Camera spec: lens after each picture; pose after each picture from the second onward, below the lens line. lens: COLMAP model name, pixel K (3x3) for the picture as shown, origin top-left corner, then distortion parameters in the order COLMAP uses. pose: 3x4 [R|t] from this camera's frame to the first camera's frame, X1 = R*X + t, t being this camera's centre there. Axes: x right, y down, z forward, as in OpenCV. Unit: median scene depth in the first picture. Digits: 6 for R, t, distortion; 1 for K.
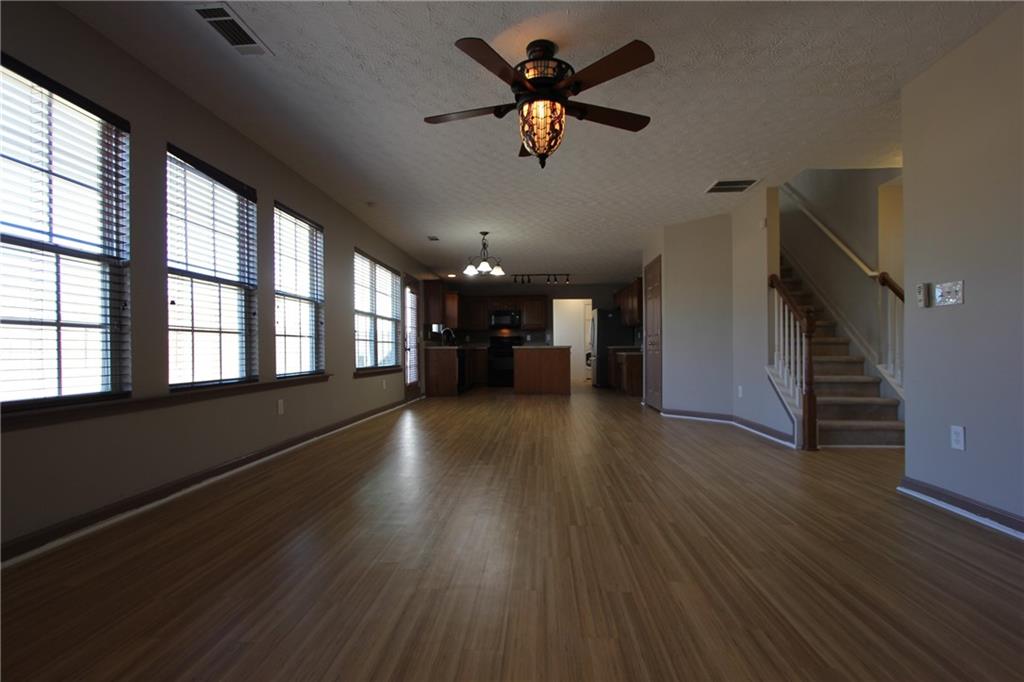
lens RADIAL K [[475.5, 0, 511.0], [0, 475.5, 348.6], [0, 0, 1]] dist [-0.013928, 0.001240]
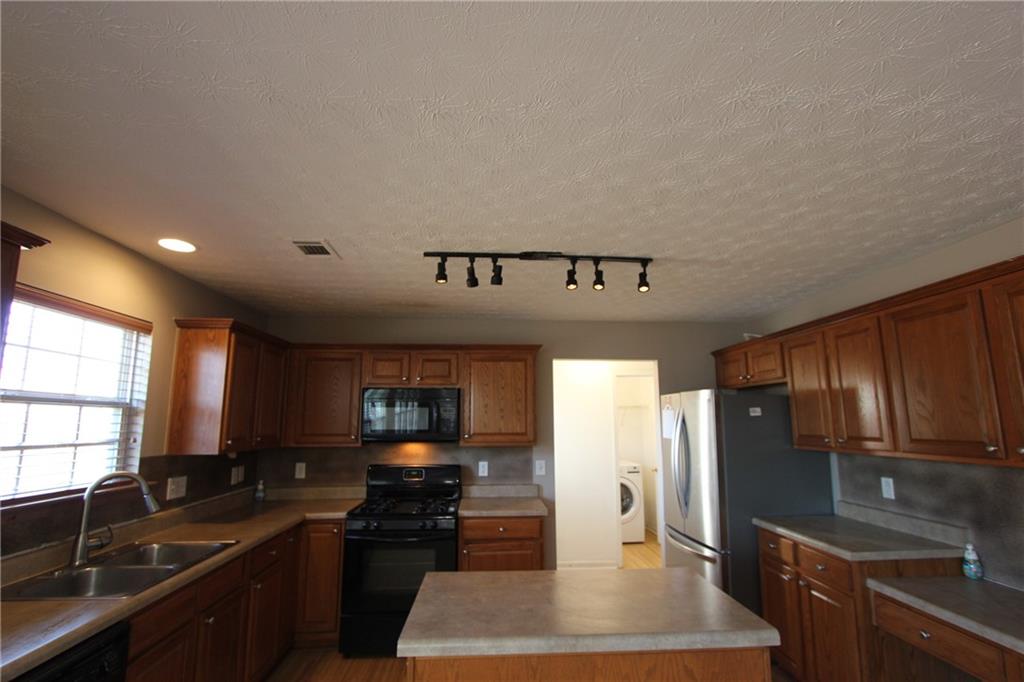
lens RADIAL K [[475.5, 0, 511.2], [0, 475.5, 342.3], [0, 0, 1]] dist [-0.013928, 0.001240]
pose [[0.992742, 0.029824, 0.116509, 0.026843], [-0.010306, 0.986297, -0.164655, -0.106256], [-0.119824, 0.162259, 0.979446, 1.214350]]
